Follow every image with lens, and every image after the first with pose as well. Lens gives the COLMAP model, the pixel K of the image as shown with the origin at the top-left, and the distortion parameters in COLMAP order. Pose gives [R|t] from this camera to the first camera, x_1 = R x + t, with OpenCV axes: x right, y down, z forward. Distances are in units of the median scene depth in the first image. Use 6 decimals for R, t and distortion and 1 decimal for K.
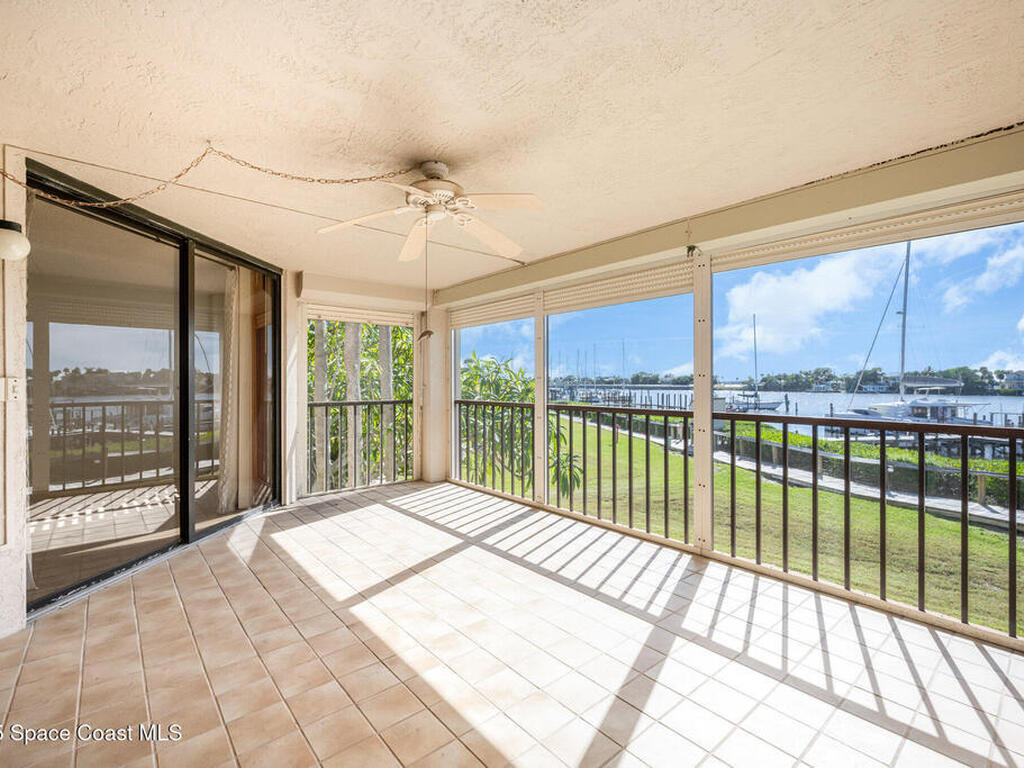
lens RADIAL K [[445.5, 0, 514.8], [0, 445.5, 381.4], [0, 0, 1]] dist [-0.000822, -0.001062]
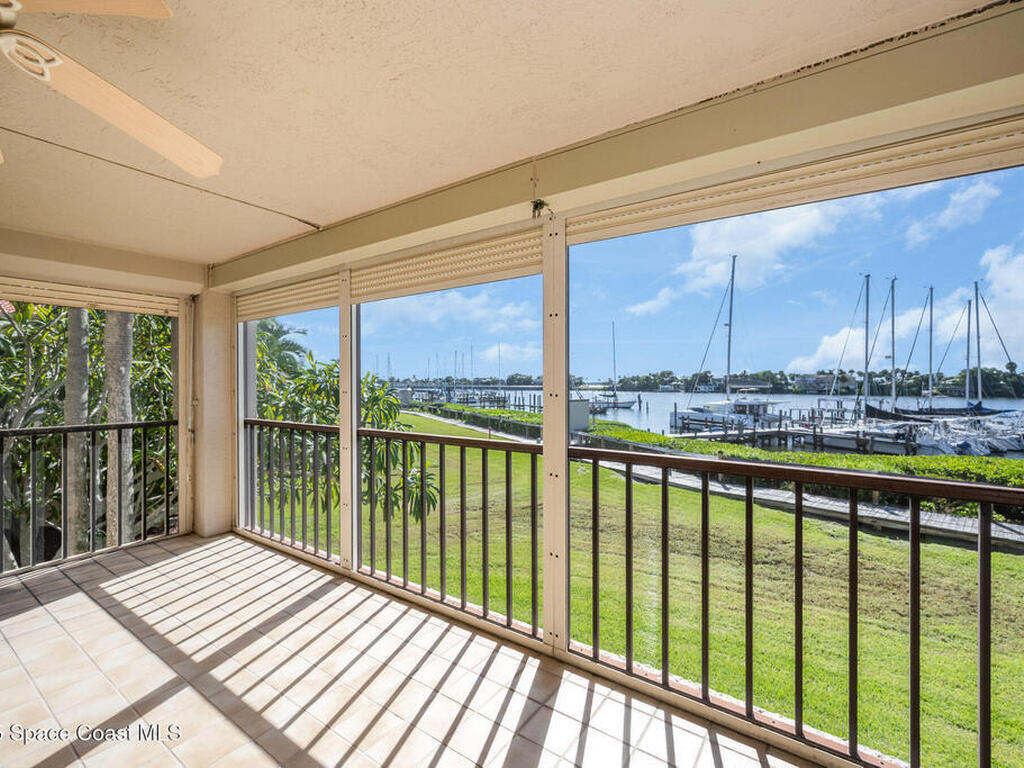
lens RADIAL K [[412.2, 0, 511.9], [0, 412.2, 383.2], [0, 0, 1]] dist [-0.001134, -0.000211]
pose [[0.967596, -0.002501, 0.252492, 0.070028], [0.000676, 0.999973, 0.007315, -0.012880], [-0.252503, -0.006907, 0.967571, 0.142895]]
